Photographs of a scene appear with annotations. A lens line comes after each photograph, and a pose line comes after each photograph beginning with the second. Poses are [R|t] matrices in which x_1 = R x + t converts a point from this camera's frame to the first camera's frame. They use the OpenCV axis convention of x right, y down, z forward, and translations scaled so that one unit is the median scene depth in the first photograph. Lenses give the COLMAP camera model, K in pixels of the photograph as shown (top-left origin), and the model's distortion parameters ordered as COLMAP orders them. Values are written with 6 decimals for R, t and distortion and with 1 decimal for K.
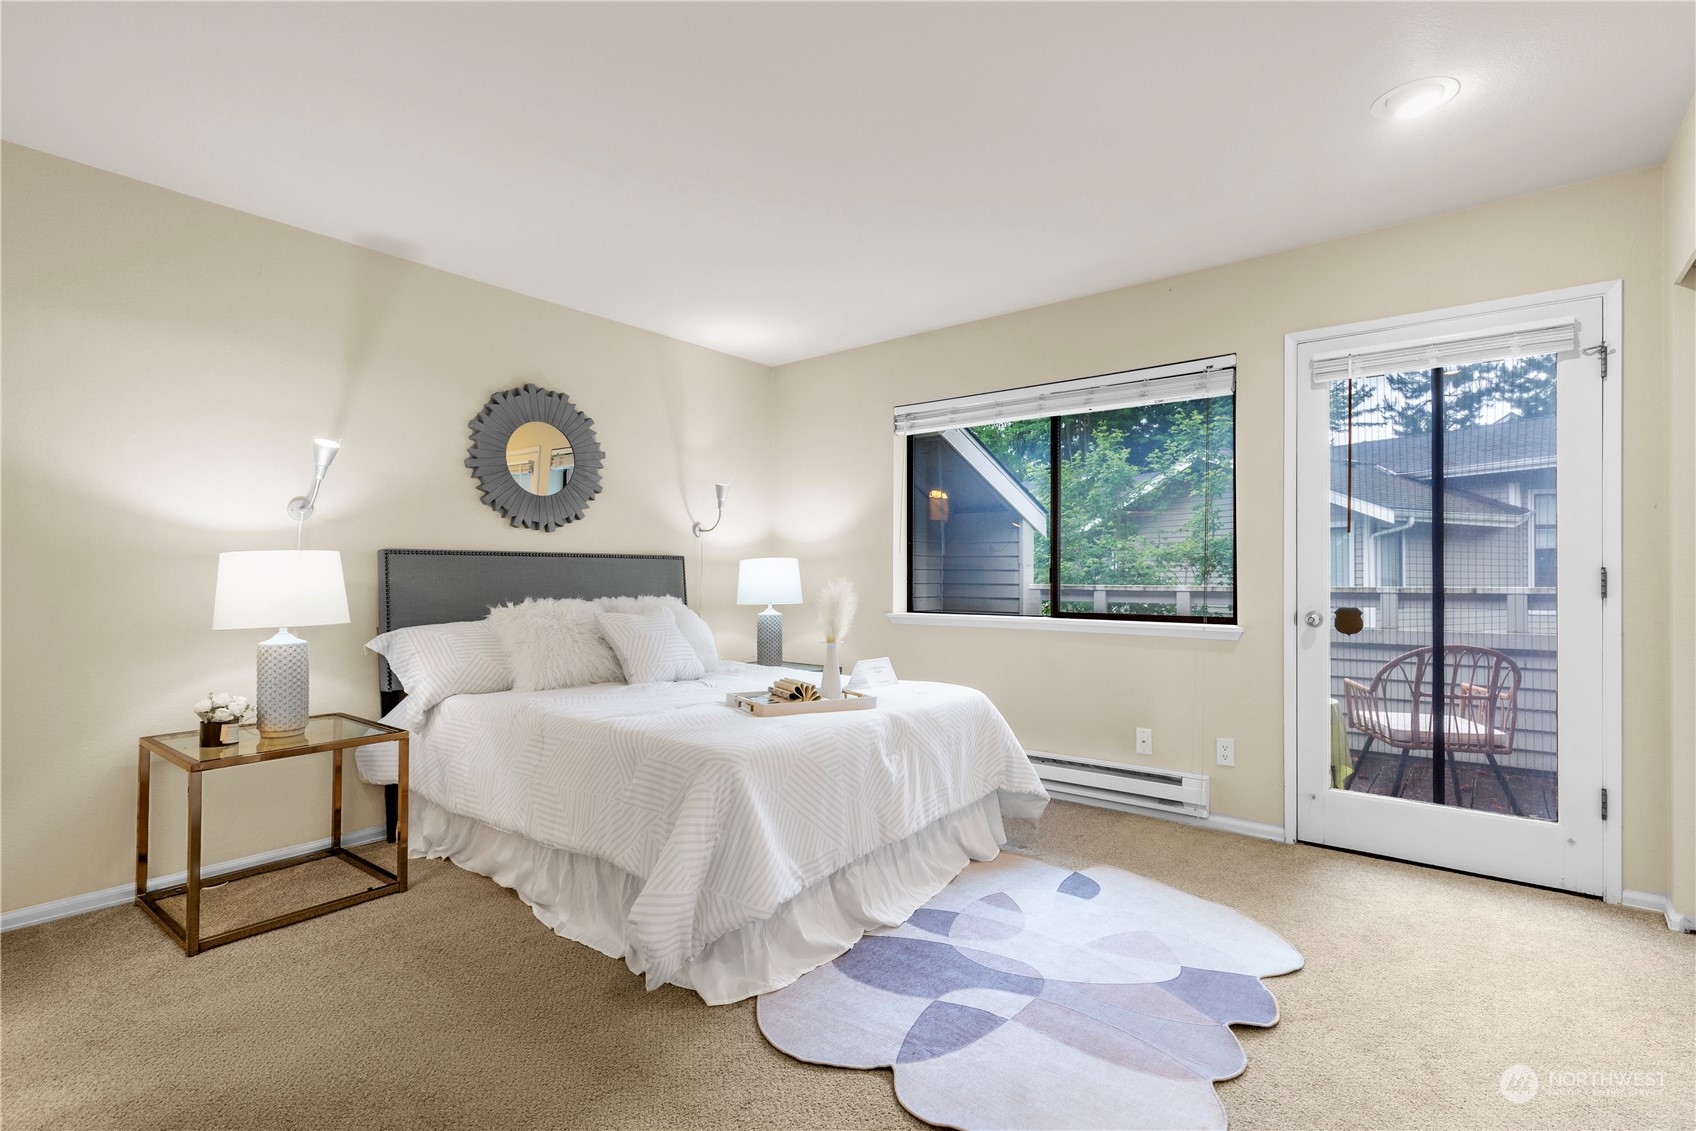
lens RADIAL K [[790.4, 0, 859.7], [0, 790.4, 572.2], [0, 0, 1]] dist [0.002130, 0.001309]
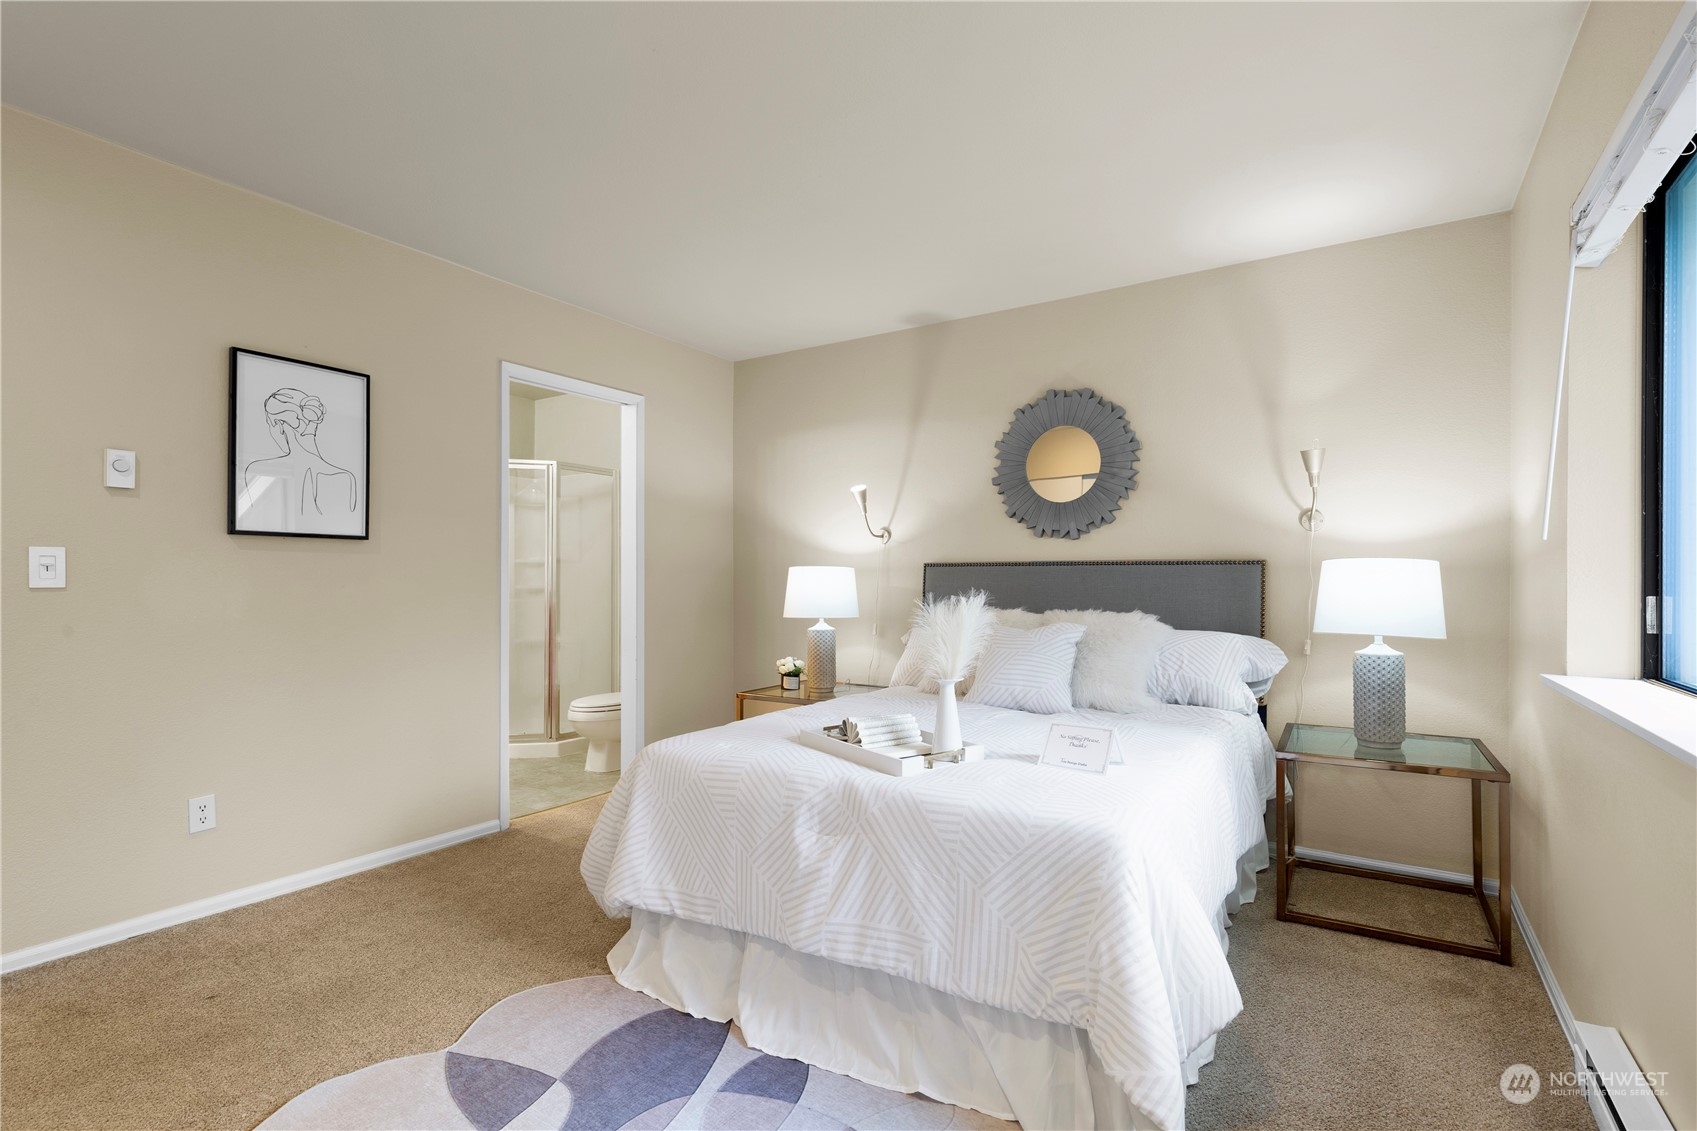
lens RADIAL K [[790.8, 0, 860.3], [0, 790.8, 572.2], [0, 0, 1]] dist [0.002130, 0.001309]
pose [[0.091297, -0.012271, -0.995748, 0.524113], [-0.000078, 0.999924, -0.012330, 0.000004], [0.995824, 0.001204, 0.091289, 0.660835]]
